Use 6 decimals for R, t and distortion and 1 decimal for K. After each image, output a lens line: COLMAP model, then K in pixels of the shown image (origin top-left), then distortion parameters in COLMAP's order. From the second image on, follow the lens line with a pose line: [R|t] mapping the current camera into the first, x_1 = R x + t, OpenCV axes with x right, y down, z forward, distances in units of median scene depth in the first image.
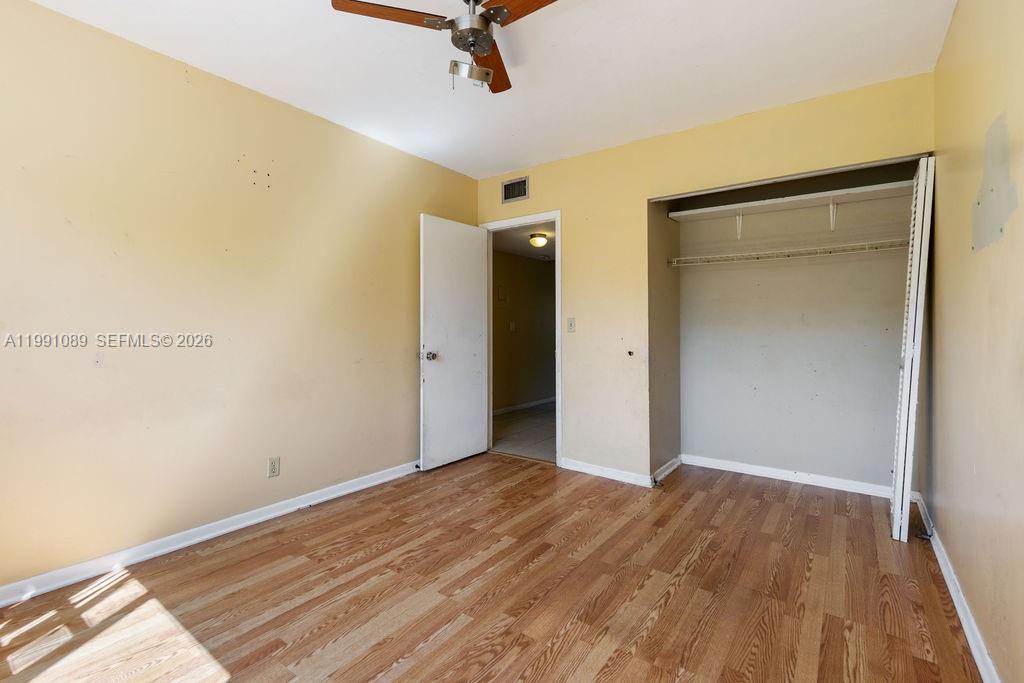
lens RADIAL K [[453.2, 0, 513.1], [0, 453.2, 327.5], [0, 0, 1]] dist [0.000346, 0.000032]
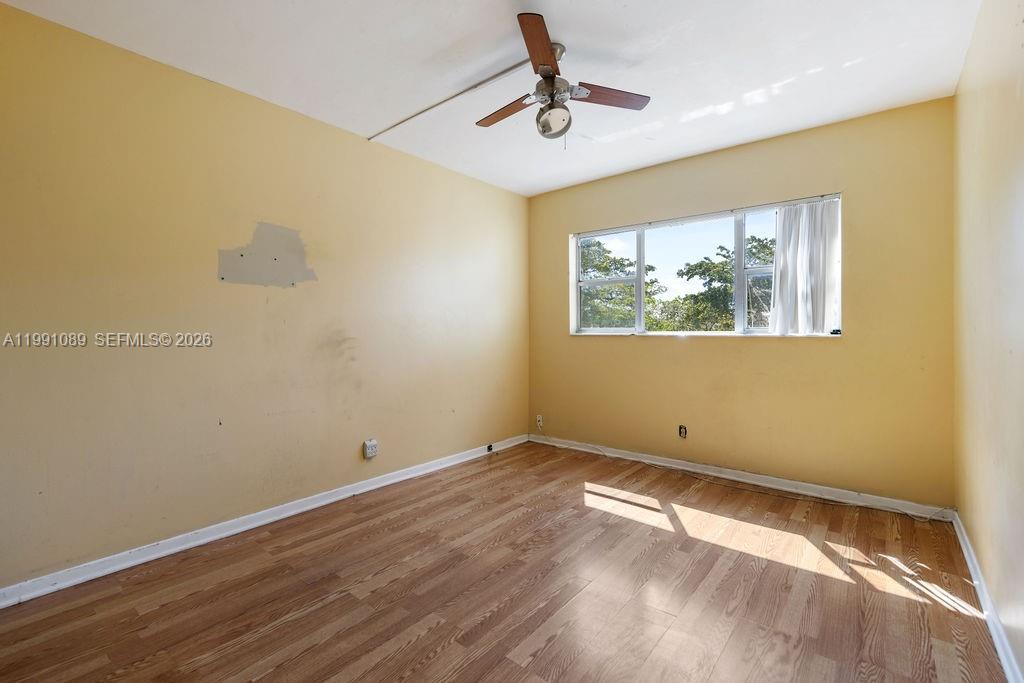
lens RADIAL K [[453.2, 0, 513.1], [0, 453.2, 327.5], [0, 0, 1]] dist [0.000346, 0.000032]
pose [[-0.998735, 0.000343, 0.050286, -0.044260], [0.000267, 0.999999, -0.001524, -0.004736], [-0.050287, -0.001509, -0.998734, 2.165172]]
